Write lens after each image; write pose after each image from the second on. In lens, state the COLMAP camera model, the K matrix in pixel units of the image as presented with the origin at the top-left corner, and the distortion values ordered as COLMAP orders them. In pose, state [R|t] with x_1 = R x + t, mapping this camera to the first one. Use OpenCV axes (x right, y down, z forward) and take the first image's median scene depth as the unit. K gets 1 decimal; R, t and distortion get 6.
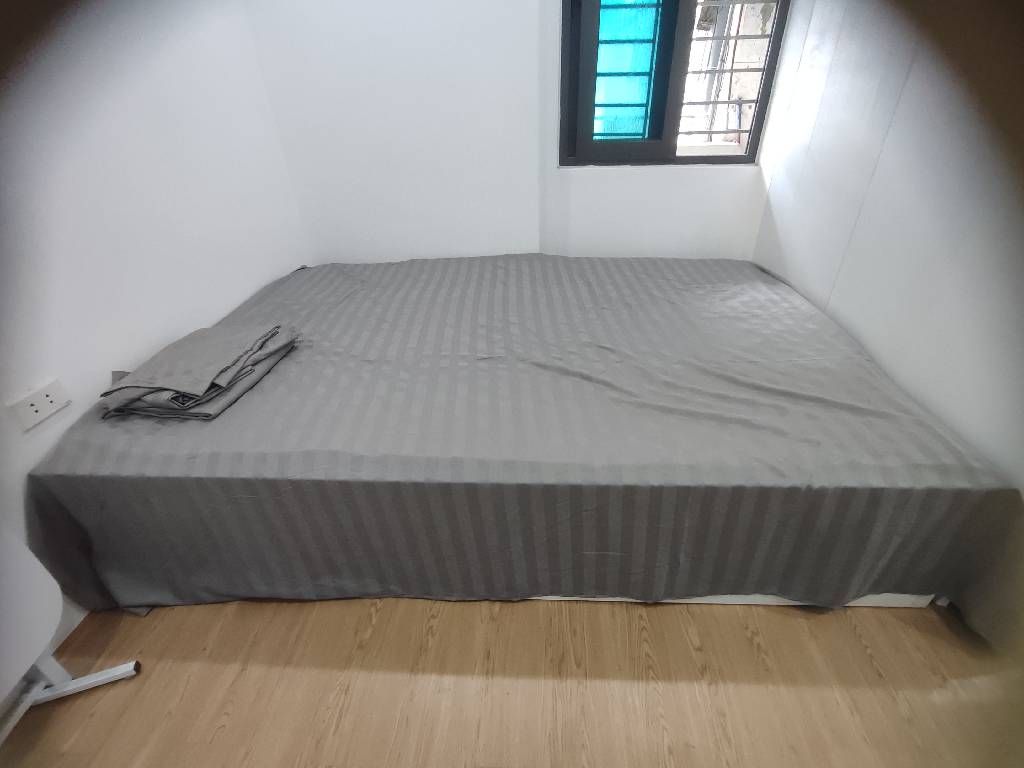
lens RADIAL K [[452.3, 0, 517.8], [0, 452.3, 387.3], [0, 0, 1]] dist [-0.023882, 0.012922]
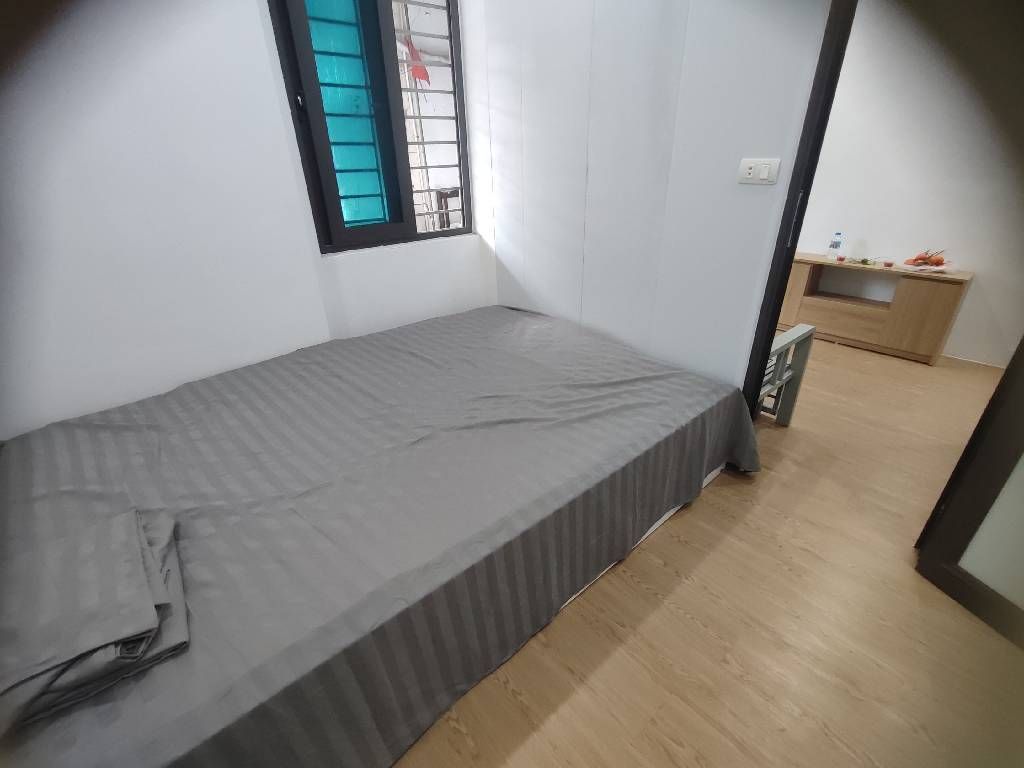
lens RADIAL K [[453.8, 0, 517.0], [0, 453.8, 384.4], [0, 0, 1]] dist [-0.028405, 0.012151]
pose [[0.726022, -0.302607, 0.617512, -0.602677], [0.375257, 0.926830, 0.012987, -0.133007], [-0.576259, 0.222297, 0.786454, 0.016214]]
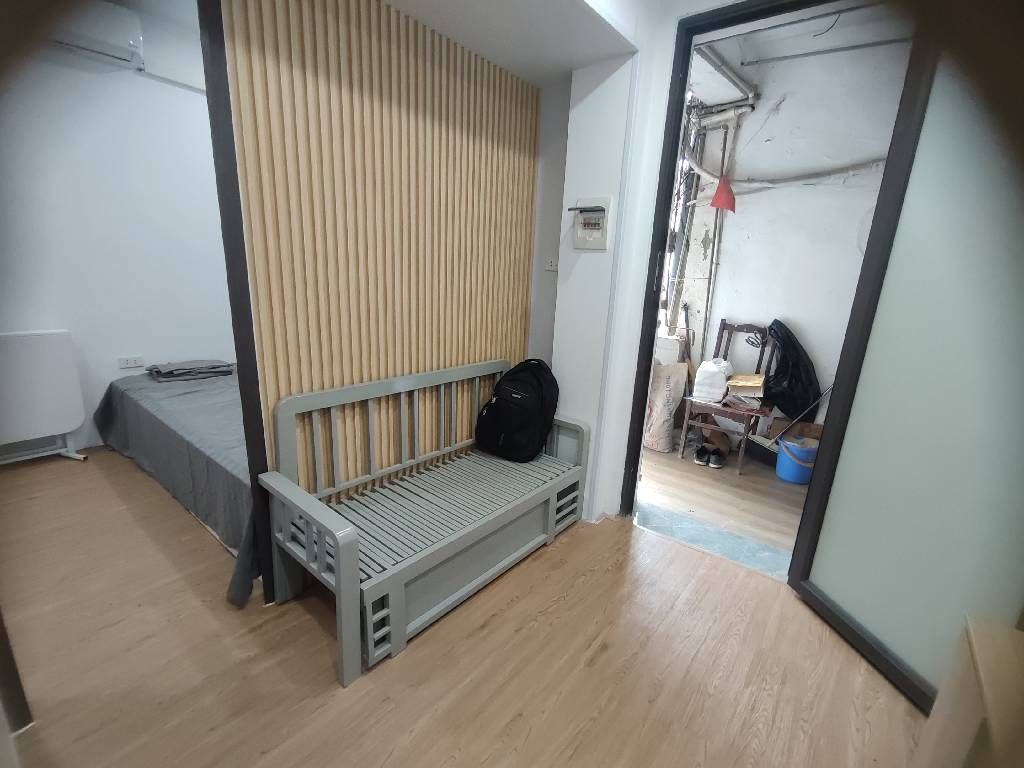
lens RADIAL K [[453.8, 0, 517.0], [0, 453.8, 384.4], [0, 0, 1]] dist [-0.028405, 0.012151]
pose [[0.803860, 0.217412, -0.553662, 2.183860], [-0.384963, 0.899735, -0.205620, -0.169549], [0.453445, 0.378429, 0.806957, -0.089184]]
